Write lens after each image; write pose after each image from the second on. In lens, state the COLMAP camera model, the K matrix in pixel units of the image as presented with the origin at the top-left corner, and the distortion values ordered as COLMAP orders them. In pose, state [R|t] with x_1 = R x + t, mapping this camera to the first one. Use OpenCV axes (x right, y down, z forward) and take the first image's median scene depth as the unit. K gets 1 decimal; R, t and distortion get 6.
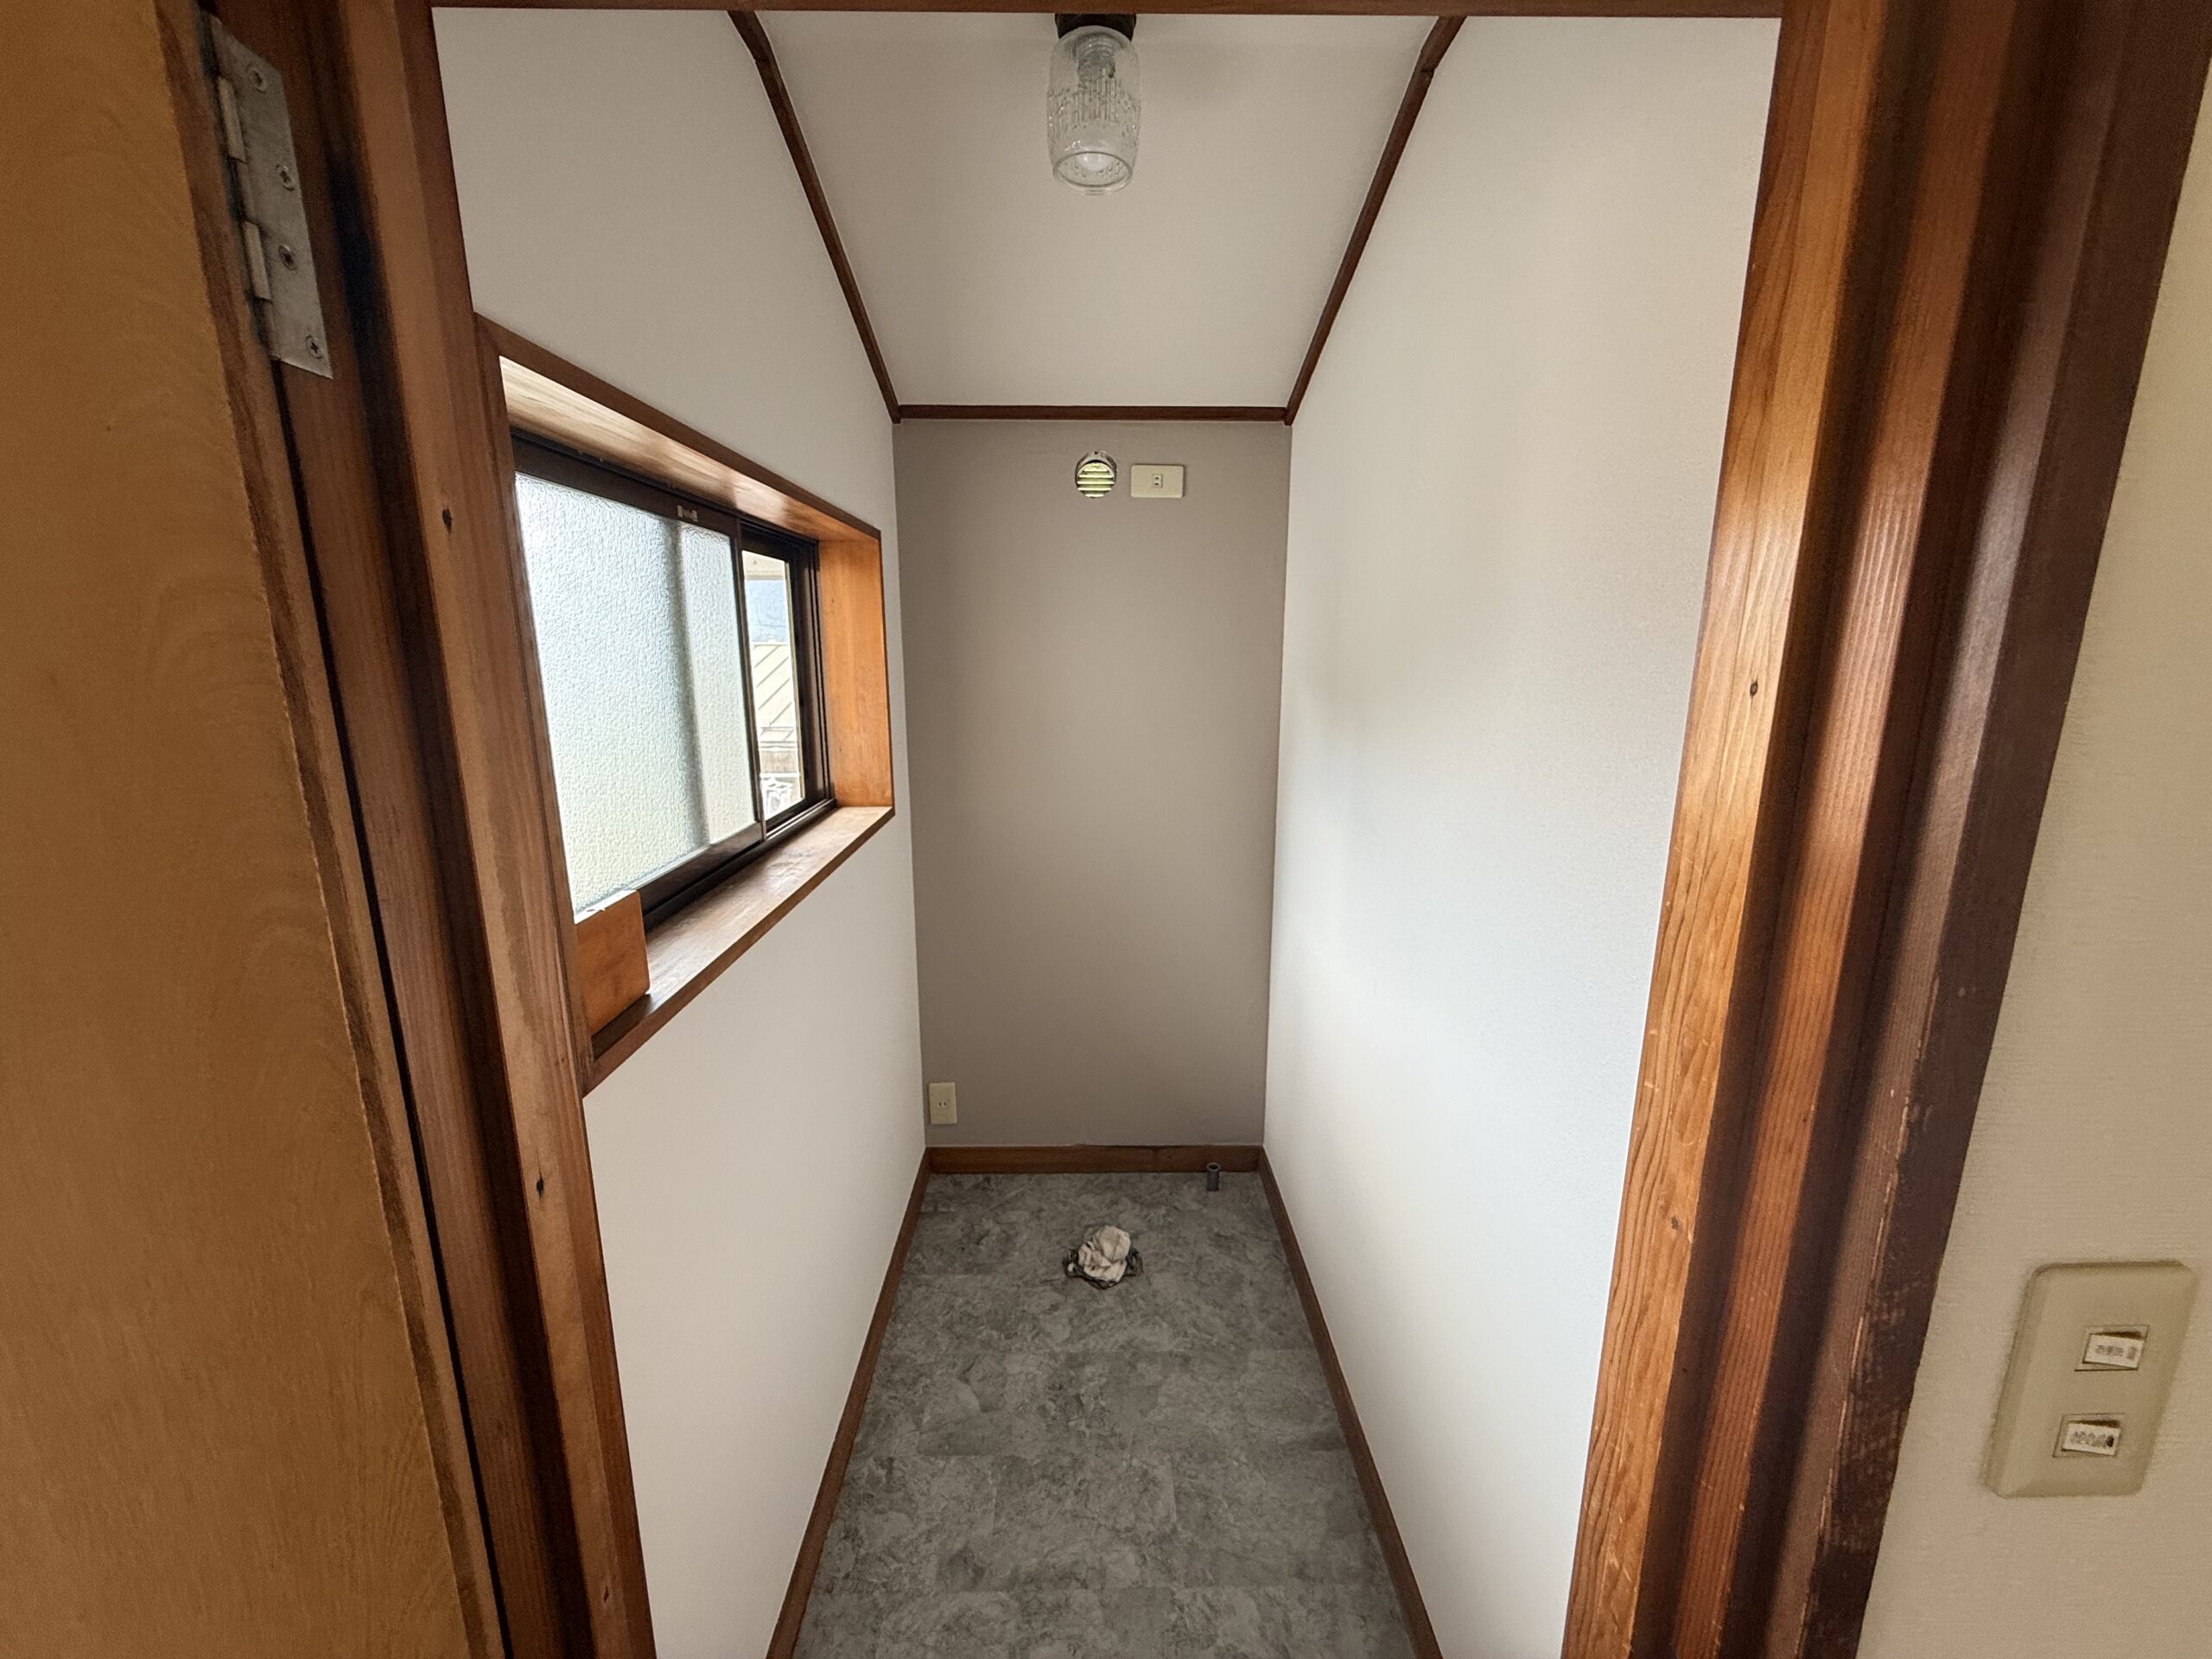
lens RADIAL K [[886.6, 0, 1102.3], [0, 886.6, 827.6], [0, 0, 1]] dist [0.000895, 0.000206]
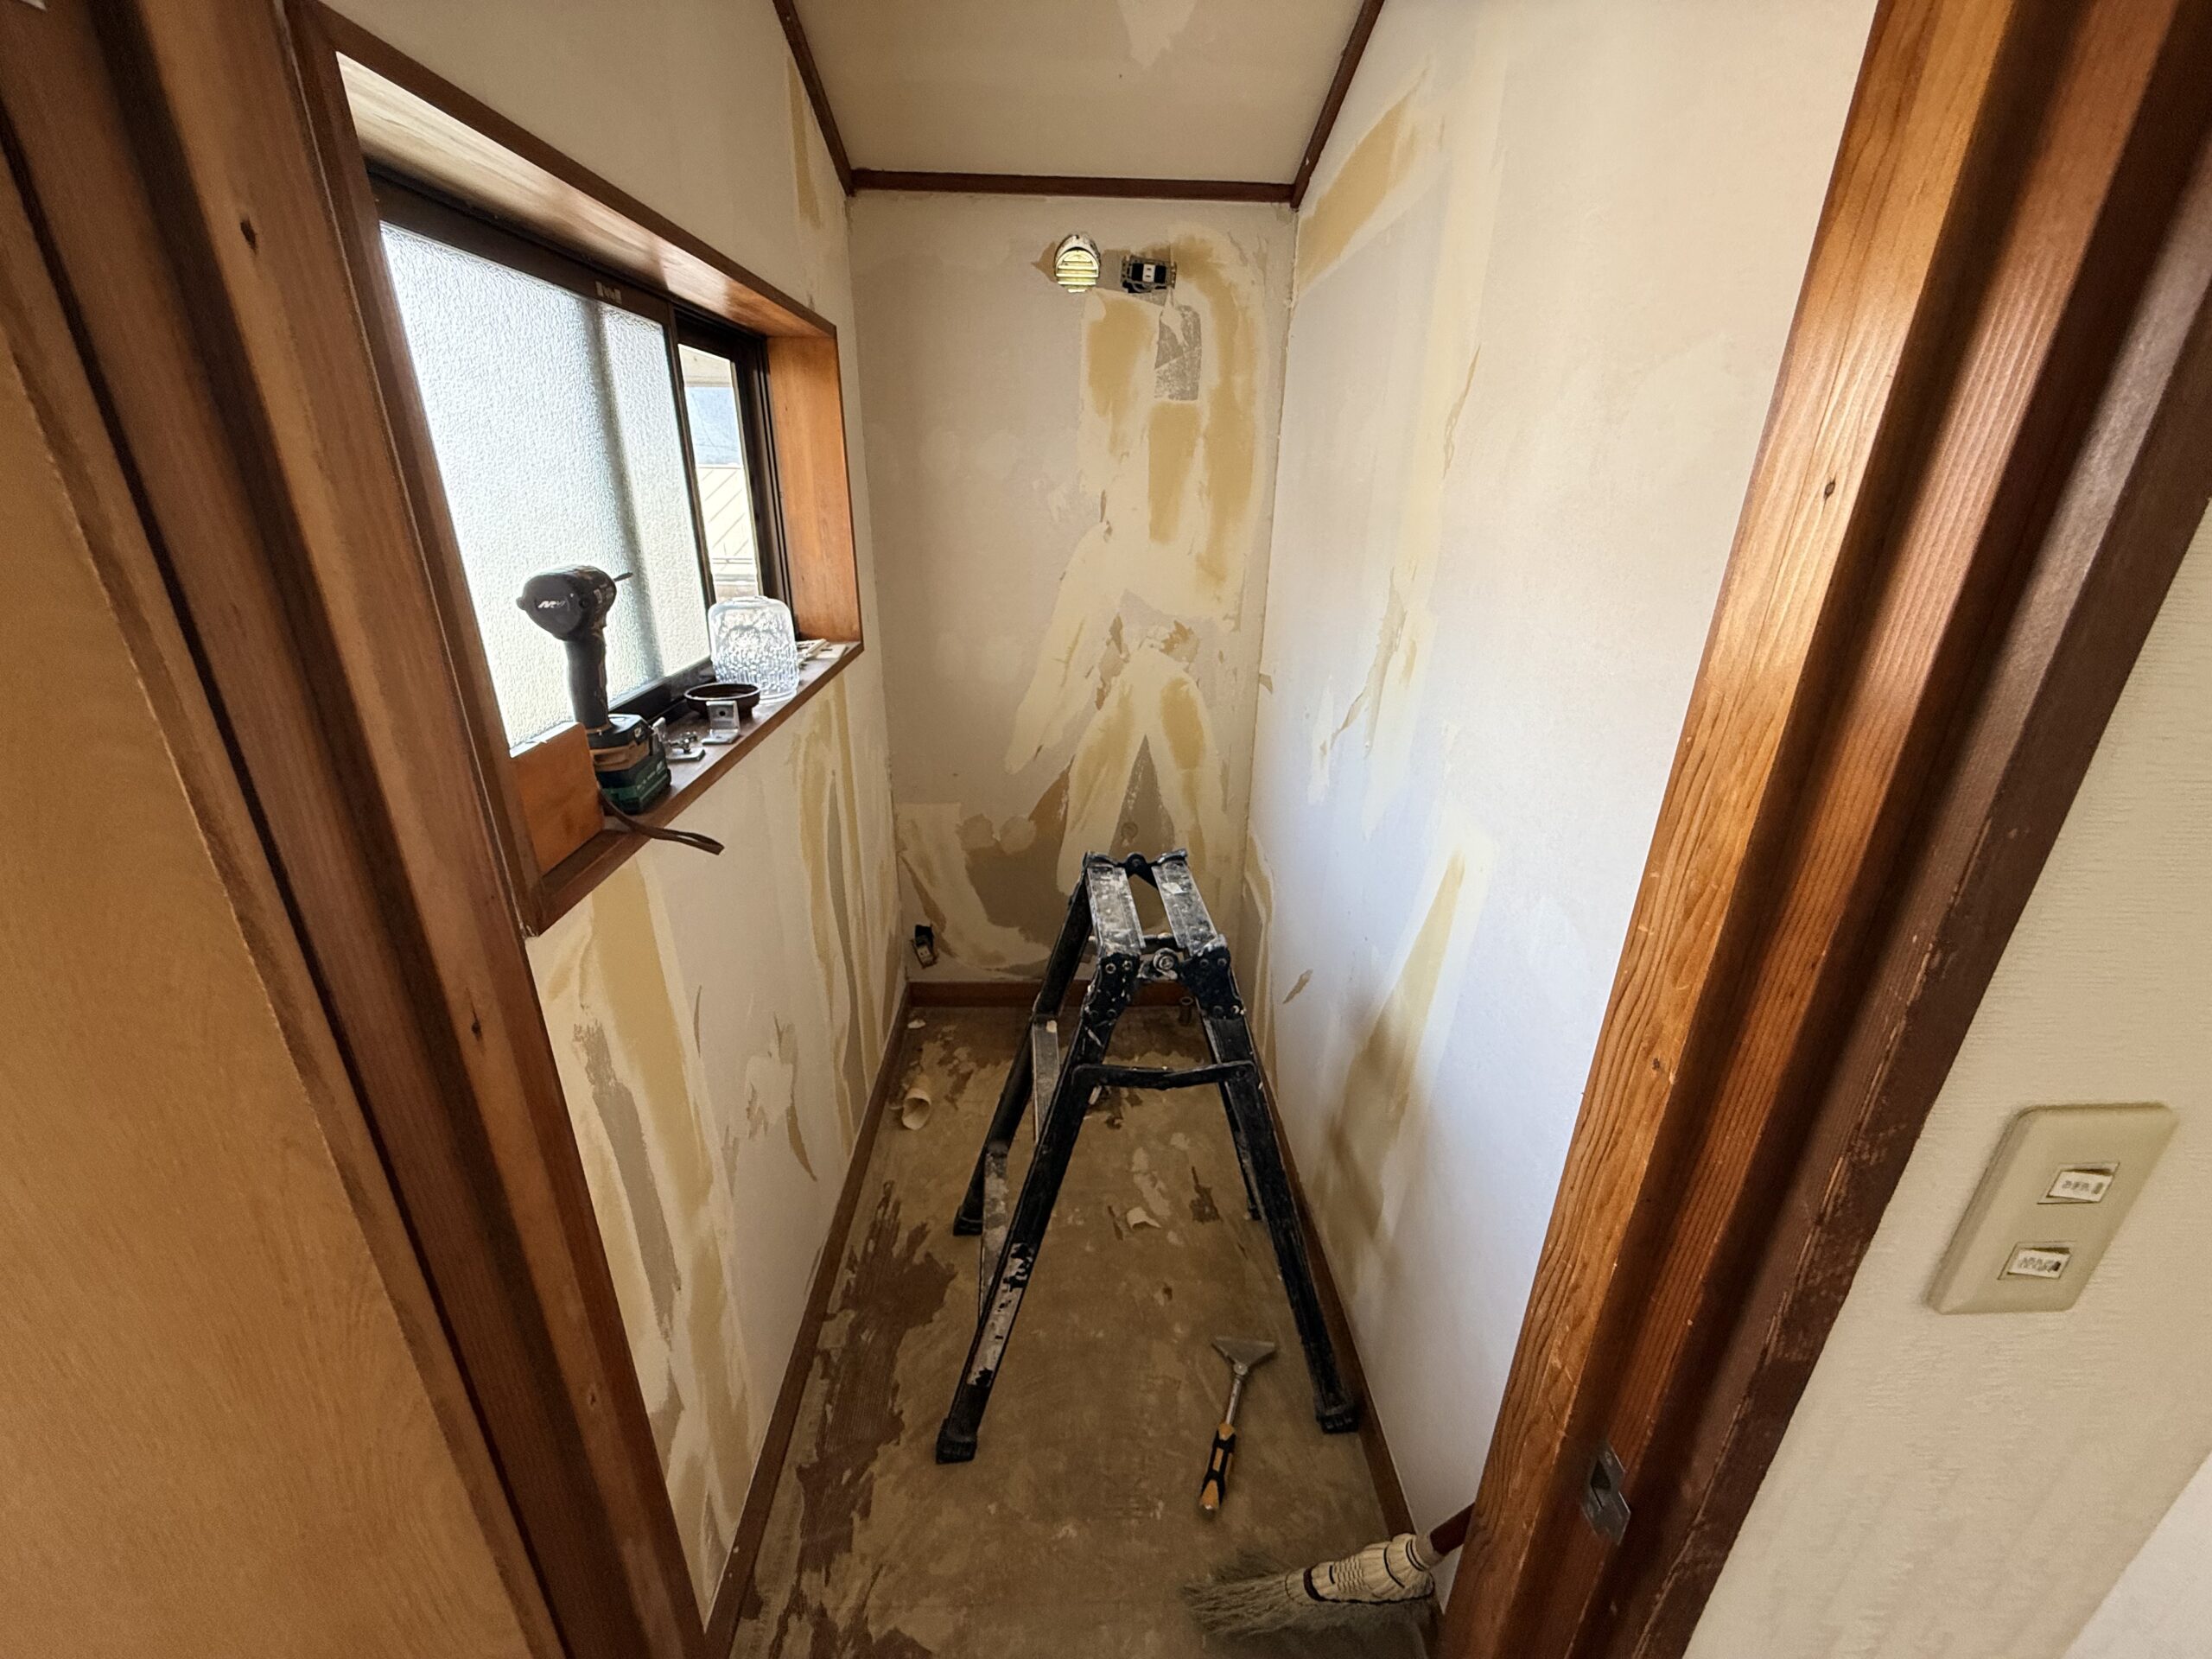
lens RADIAL K [[885.2, 0, 1103.5], [0, 885.2, 830.5], [0, 0, 1]] dist [0.001240, 0.000343]
pose [[0.999665, 0.006917, 0.024953, 0.001802], [-0.011199, 0.984364, 0.175790, 0.008233], [-0.023347, -0.176011, 0.984111, 0.031373]]
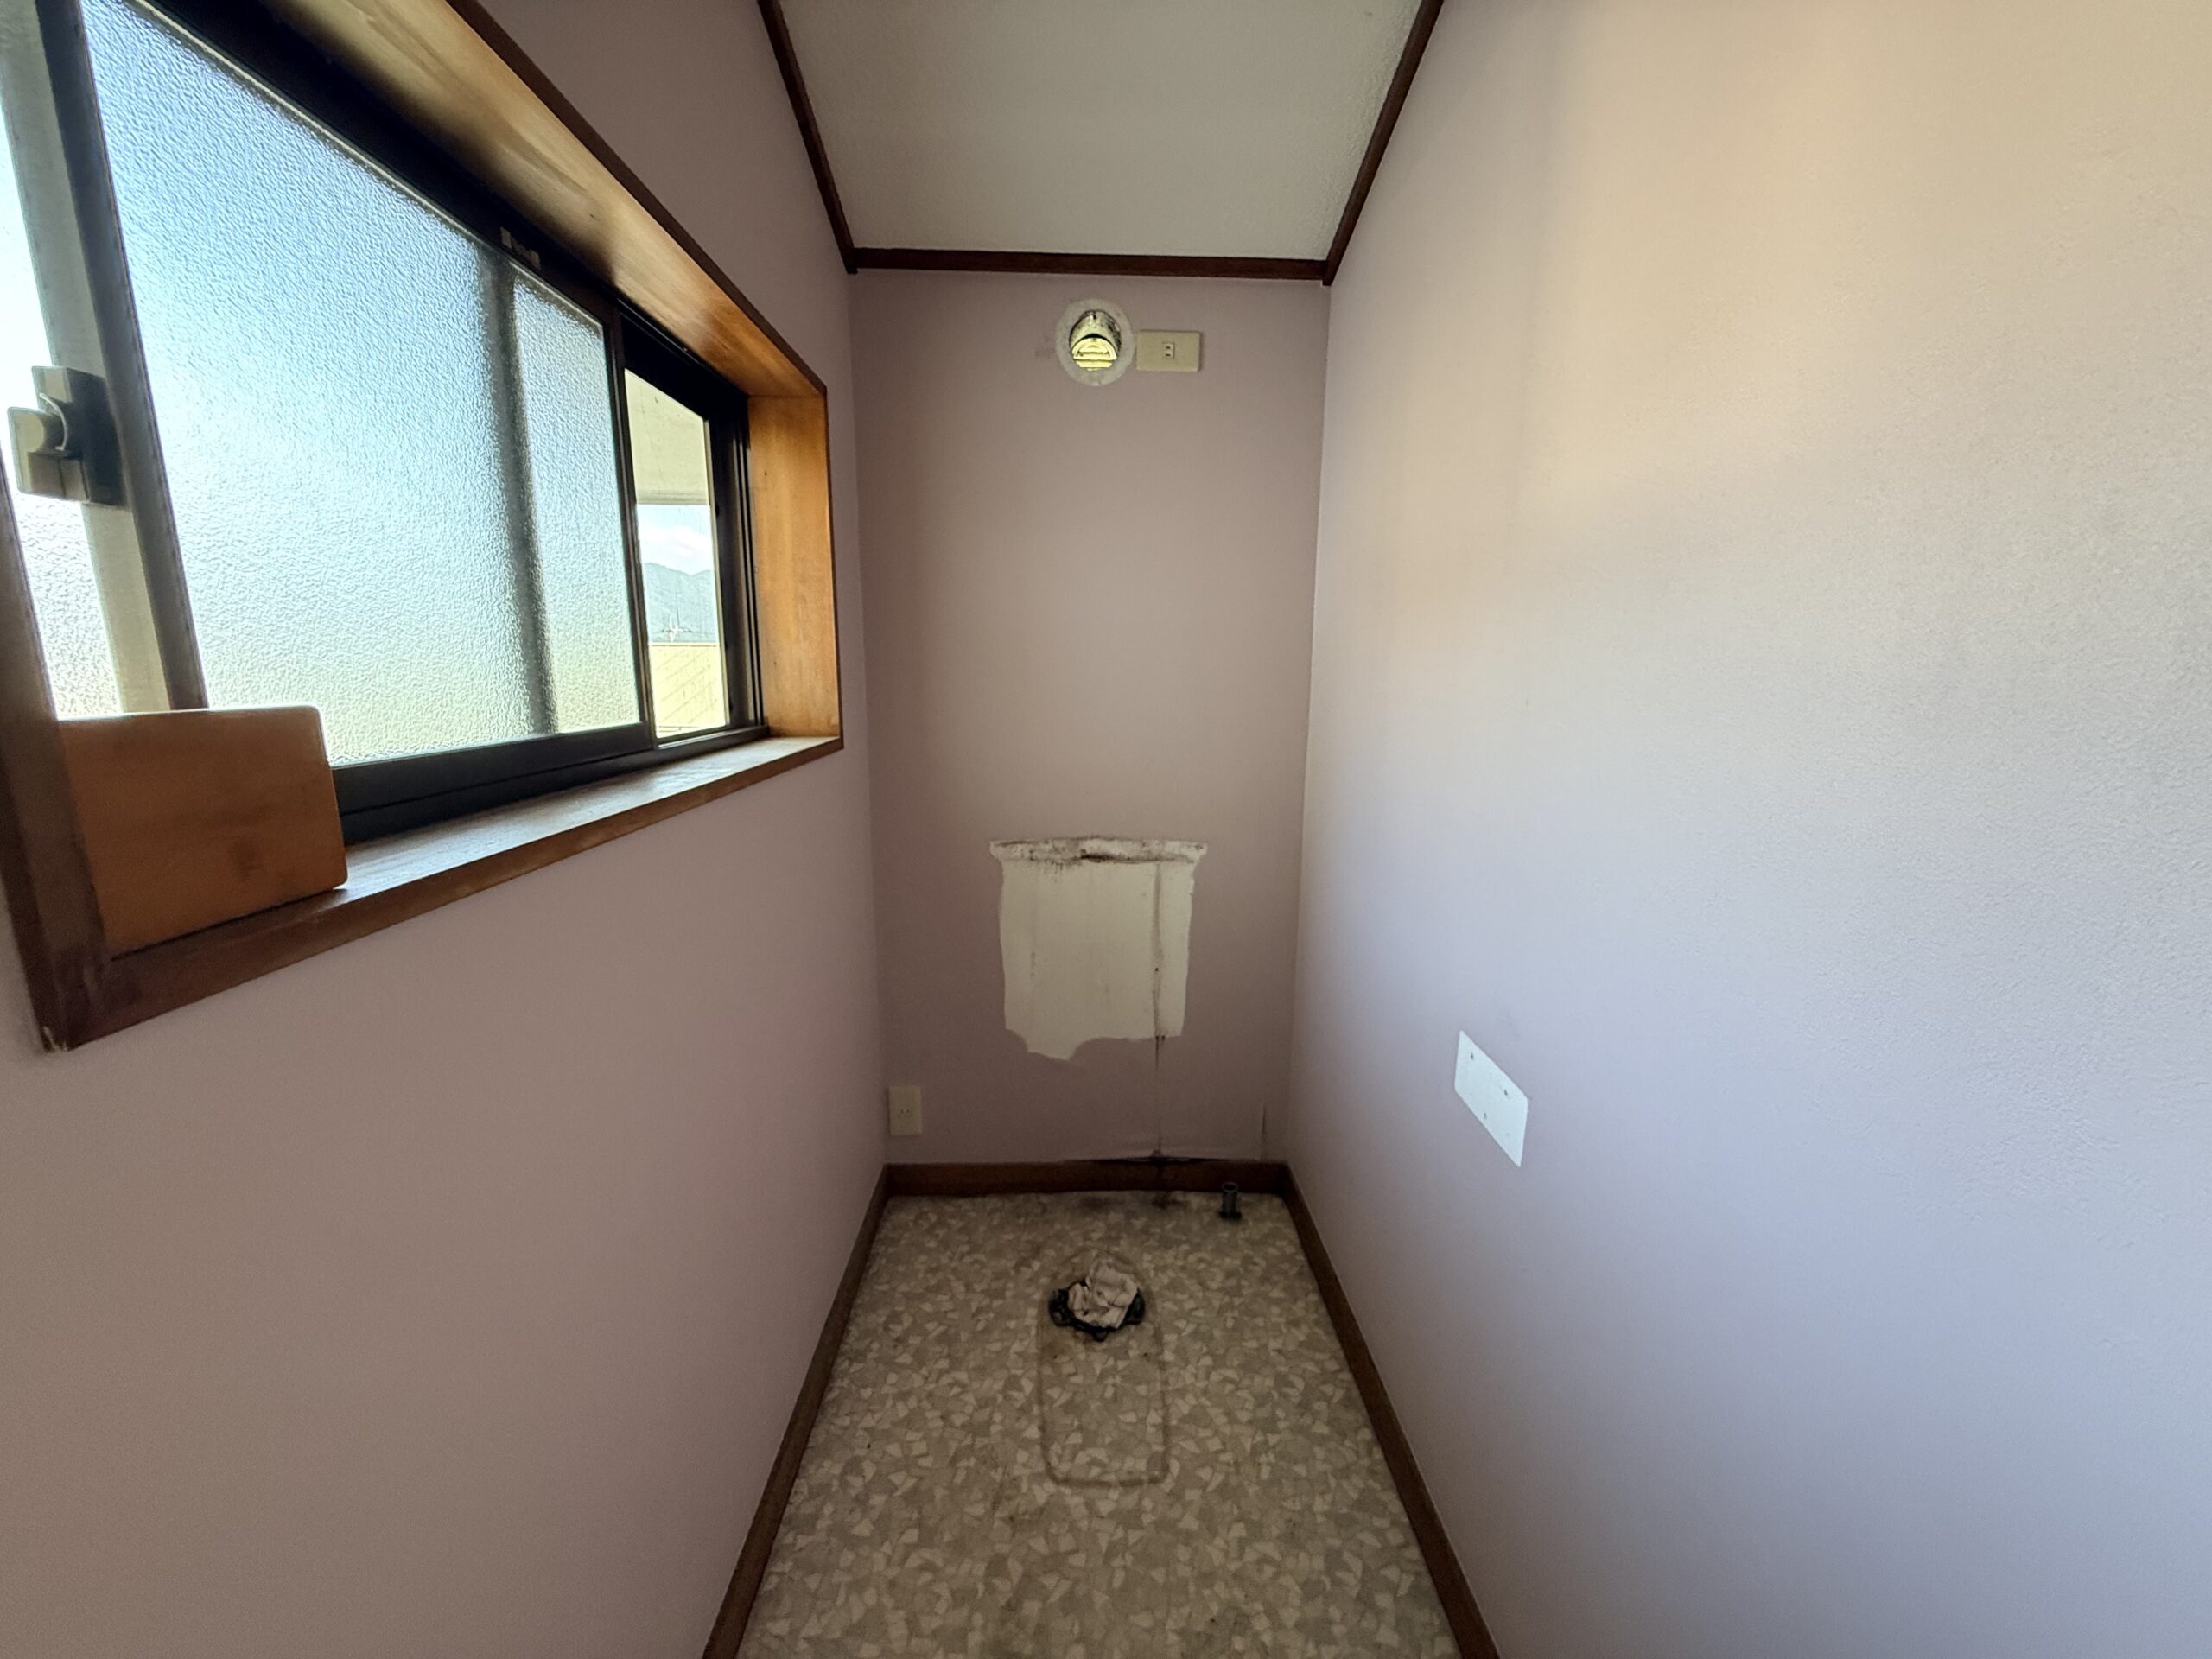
lens RADIAL K [[877.8, 0, 1101.9], [0, 877.8, 832.8], [0, 0, 1]] dist [0.000925, -0.000041]
pose [[0.999836, 0.003854, 0.017672, -0.018592], [-0.003528, 0.999823, -0.018490, 0.104797], [-0.017741, 0.018425, 0.999673, 0.277084]]
